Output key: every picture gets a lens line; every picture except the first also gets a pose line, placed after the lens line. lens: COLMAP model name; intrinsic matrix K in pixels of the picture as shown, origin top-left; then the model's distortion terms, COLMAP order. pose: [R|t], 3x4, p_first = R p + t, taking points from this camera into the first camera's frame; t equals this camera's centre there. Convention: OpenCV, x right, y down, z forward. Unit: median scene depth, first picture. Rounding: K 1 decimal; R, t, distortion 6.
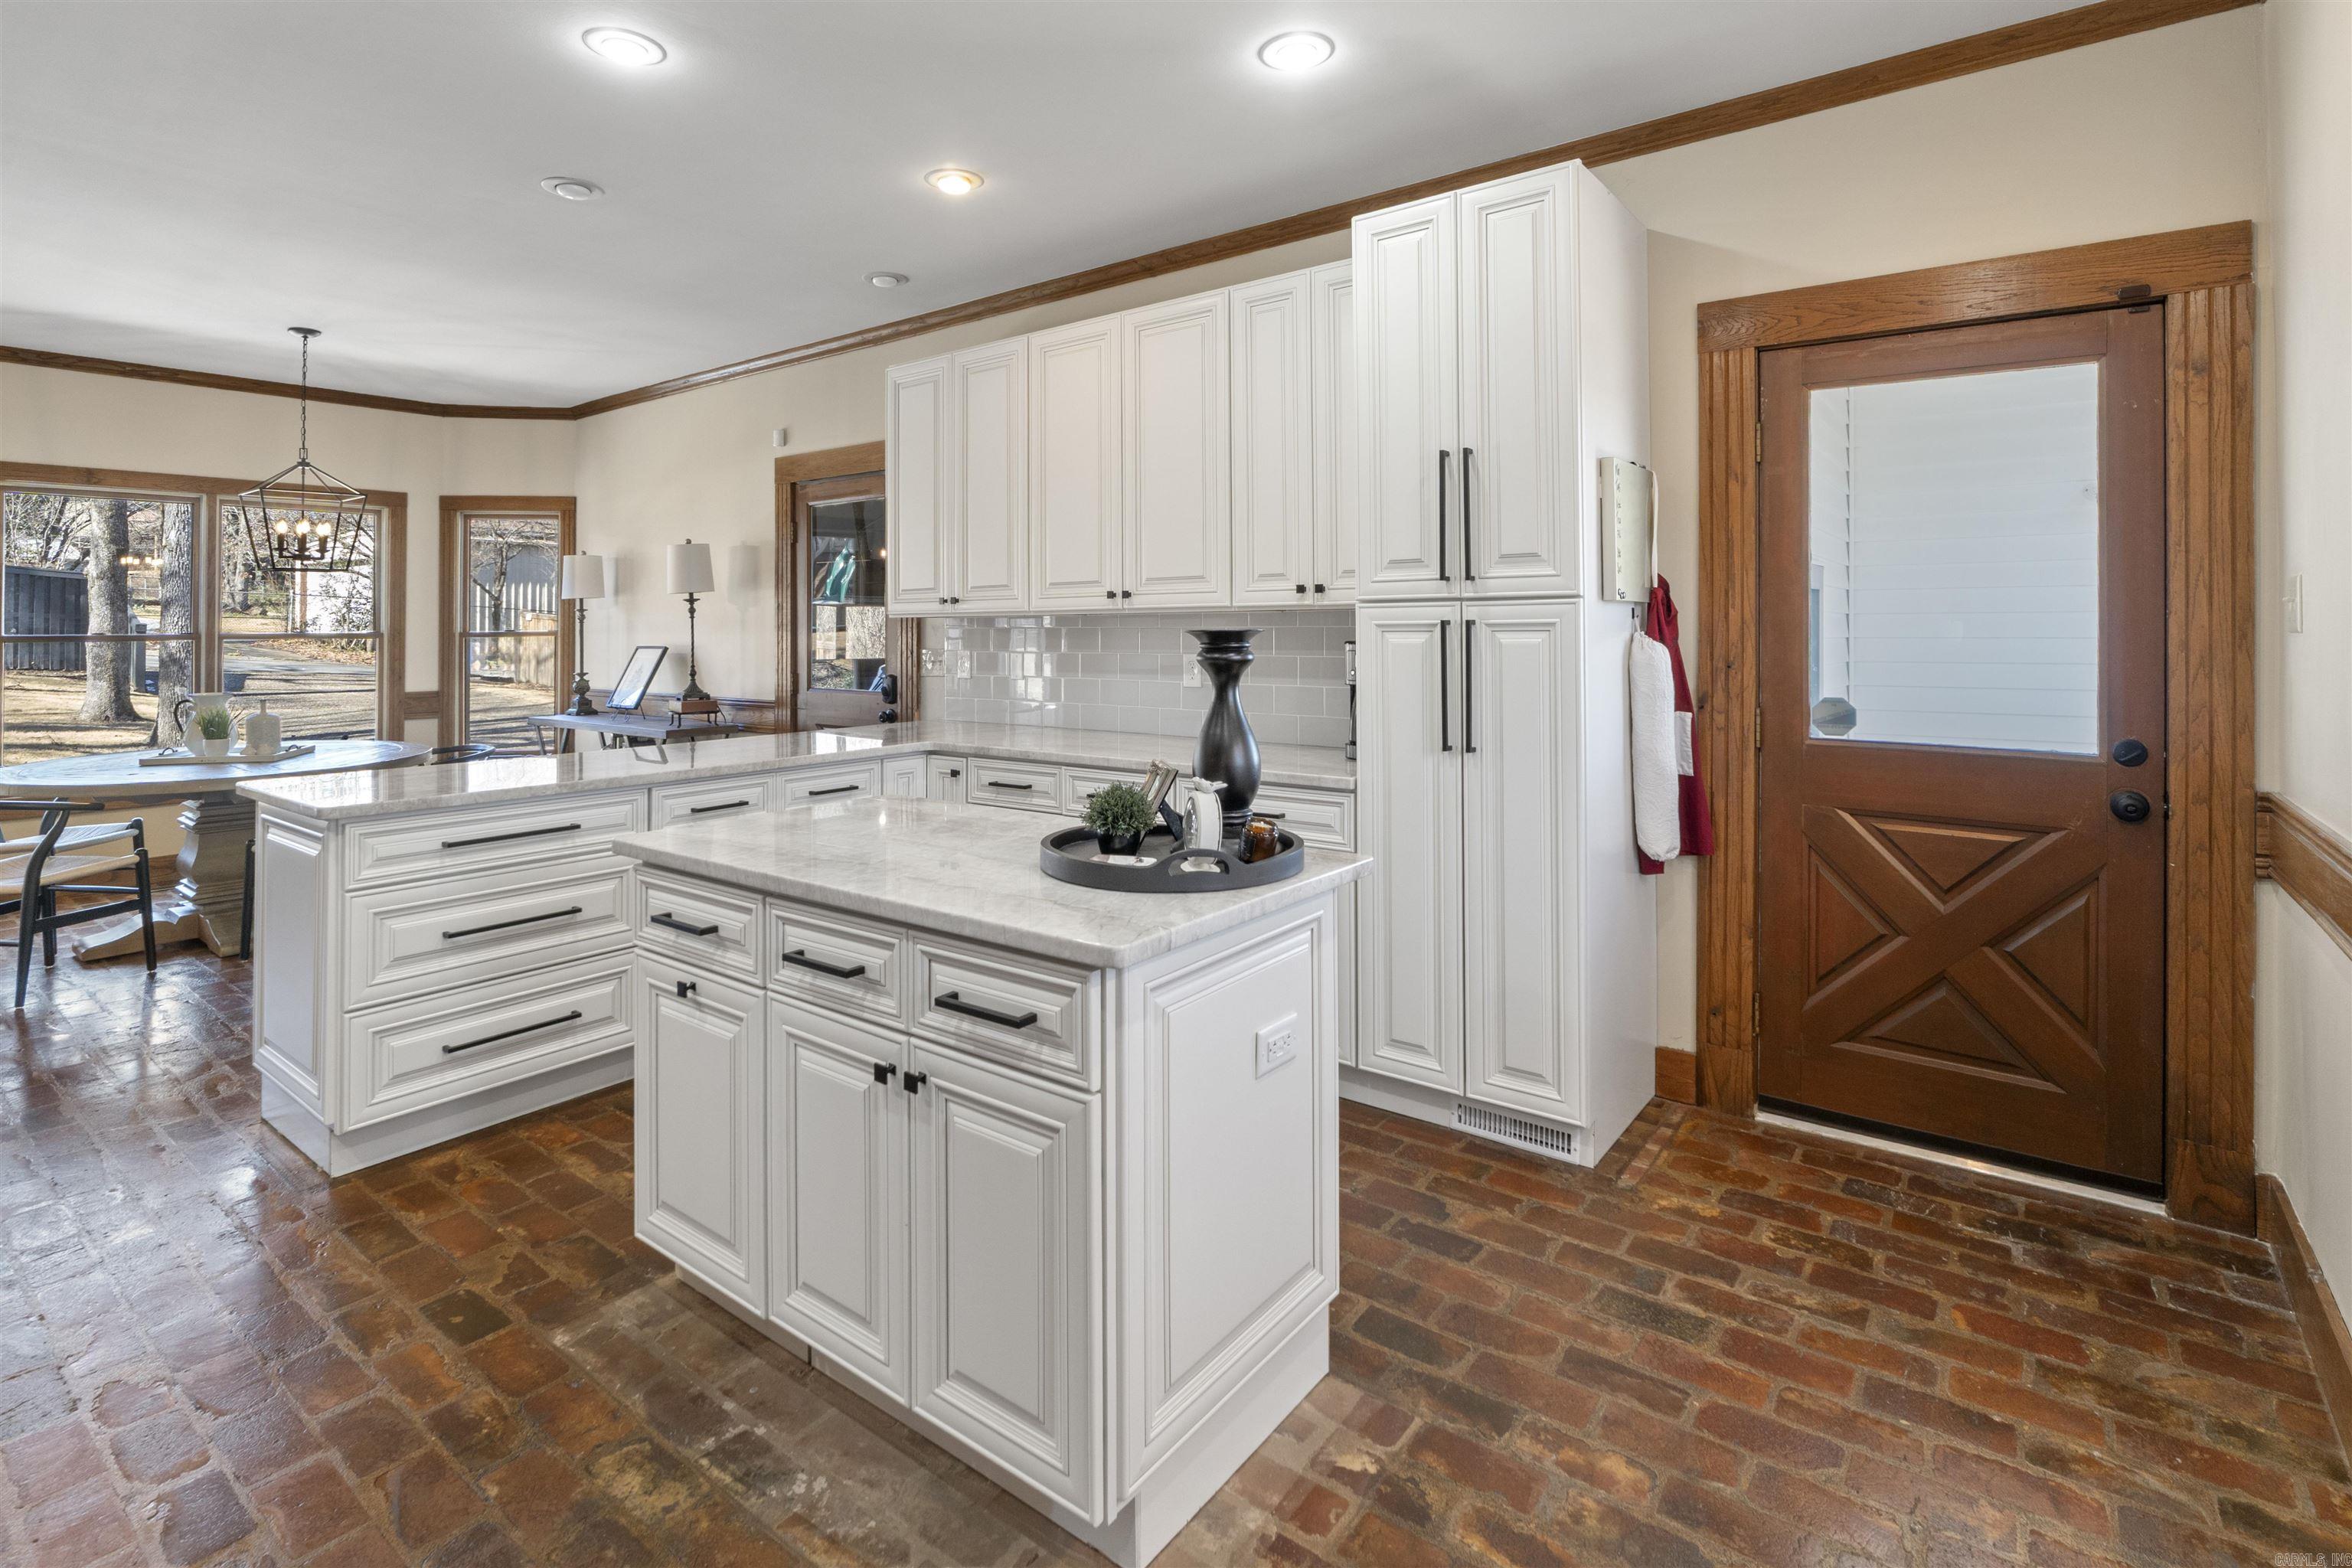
lens RADIAL K [[998.7, 0, 1036.5], [0, 998.7, 735.4], [0, 0, 1]] dist [-0.000643, -0.000118]
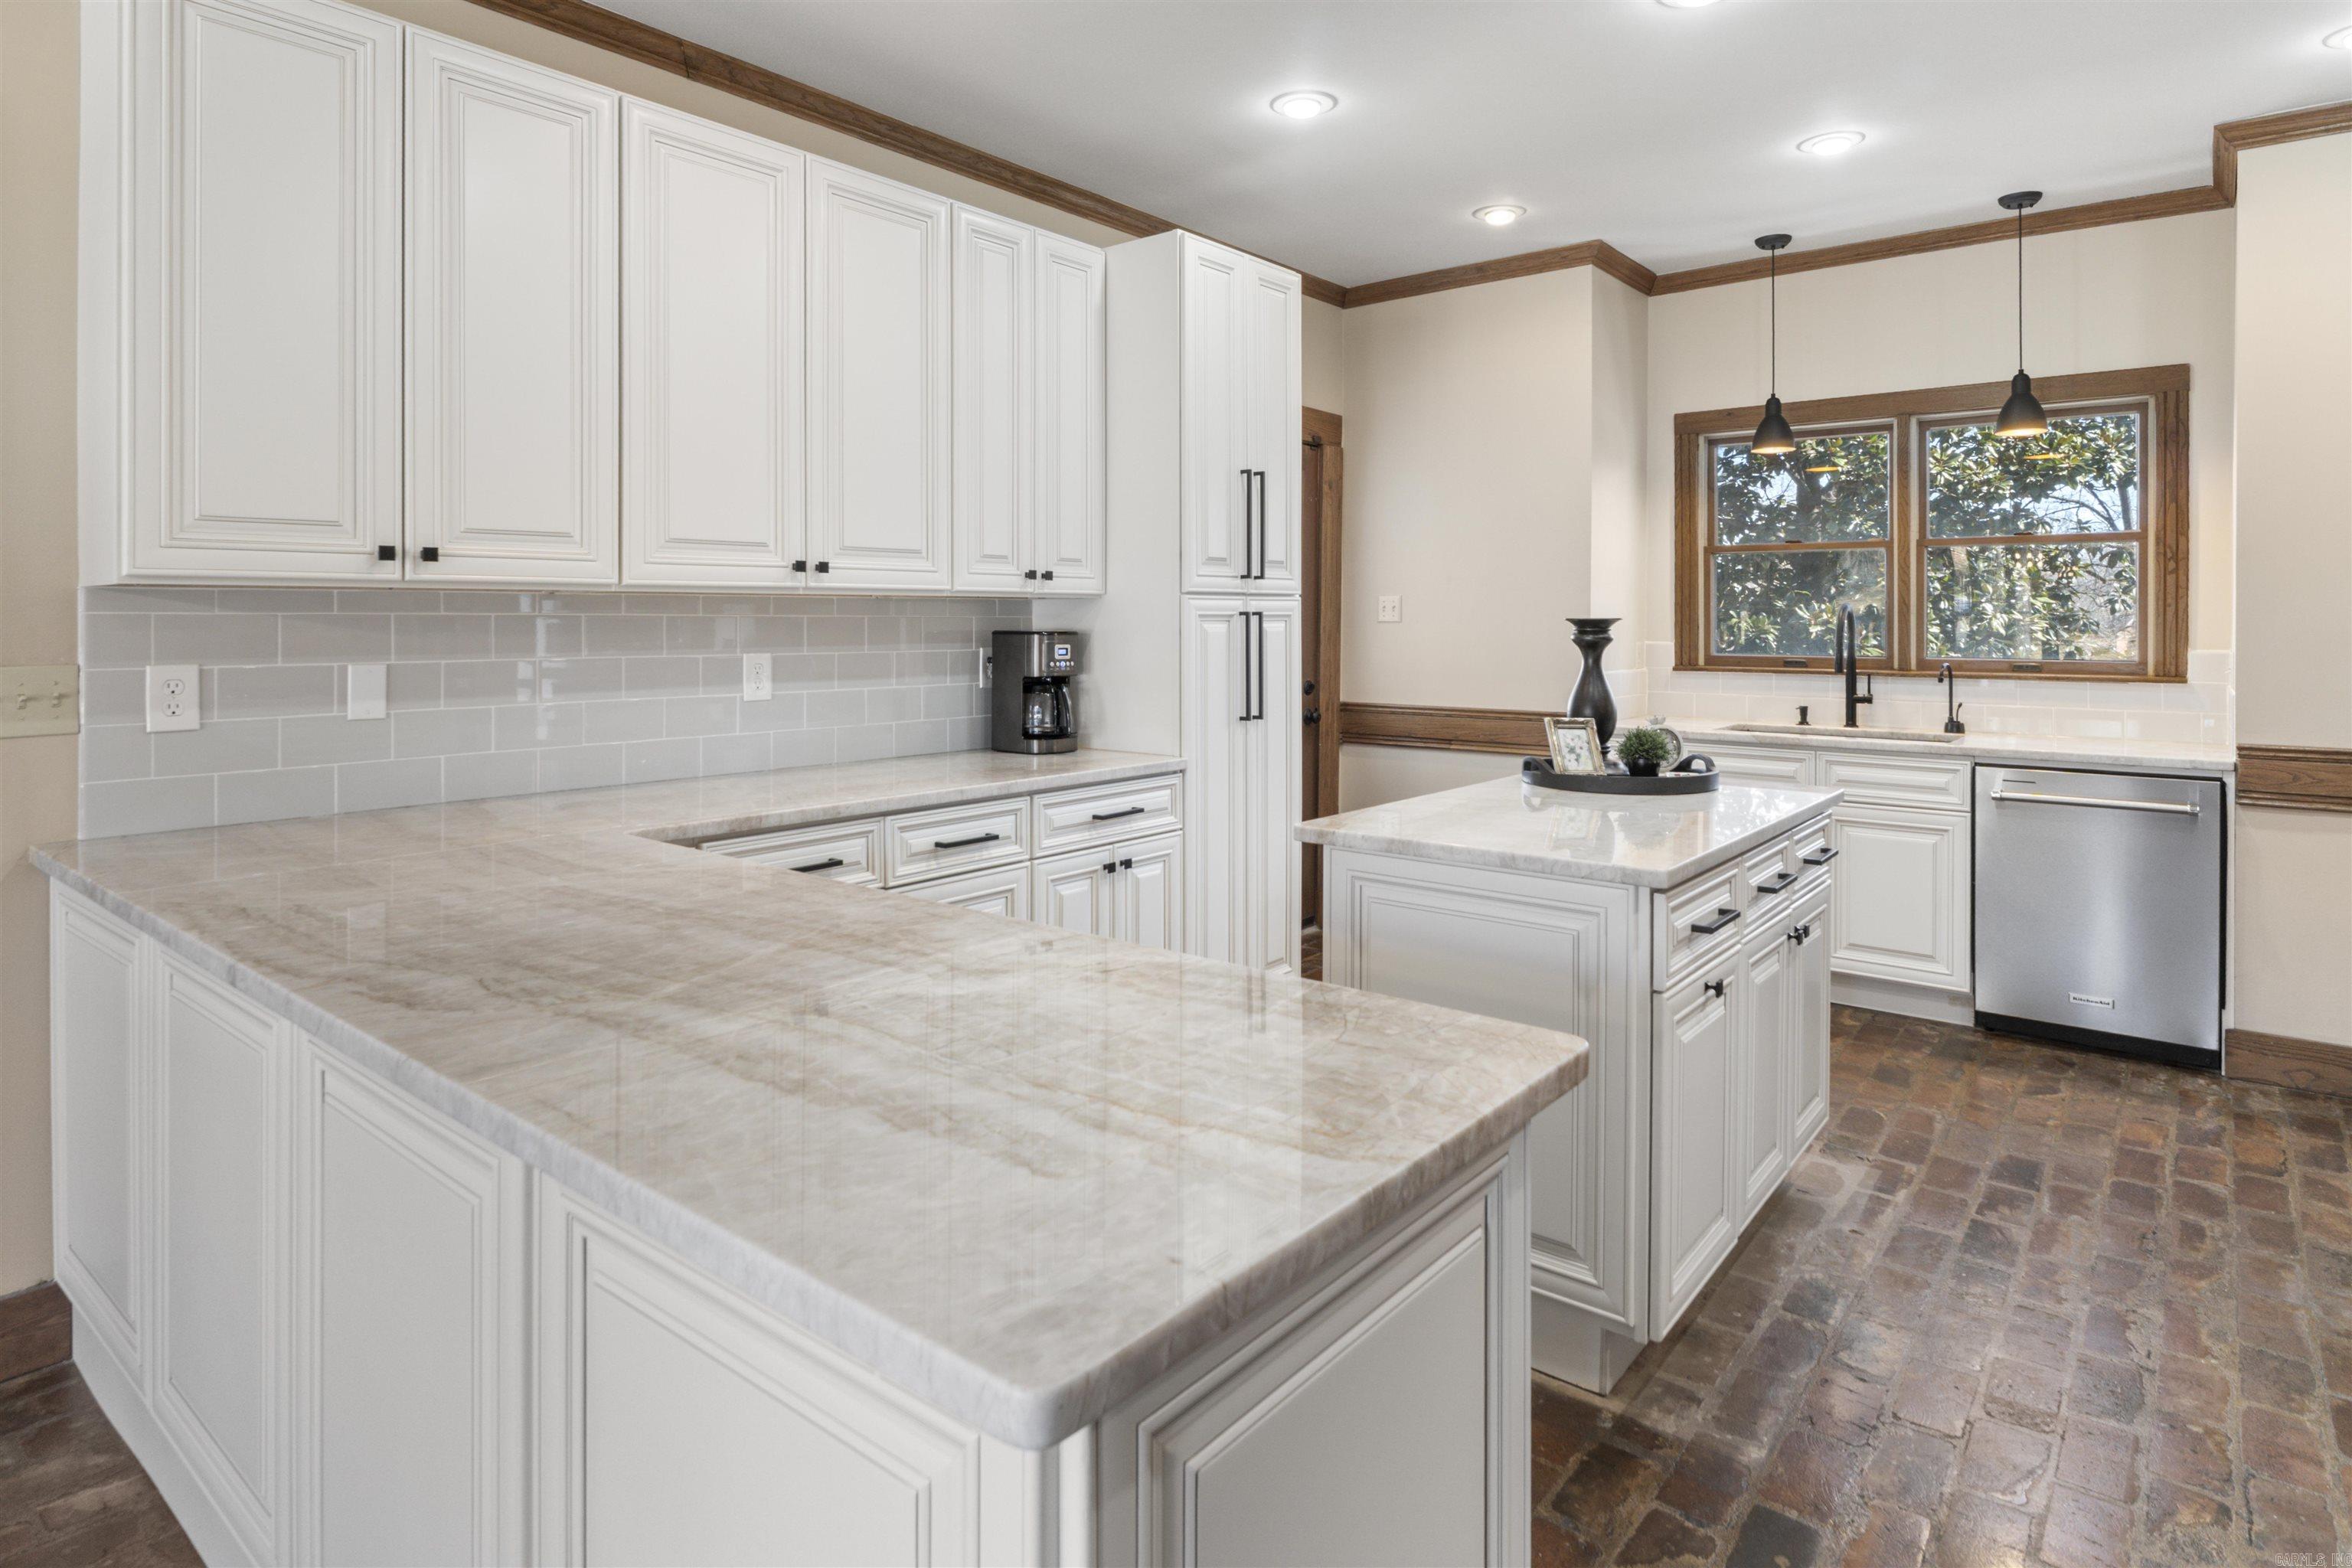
lens RADIAL K [[1252.5, 0, 1179.9], [0, 1252.5, 769.1], [0, 0, 1]] dist [0.000892, 0.000003]
pose [[0.040414, -0.113908, 0.992669, -1.032870], [0.104499, 0.988514, 0.109177, -0.094577], [-0.993703, 0.099321, 0.051853, 0.954473]]
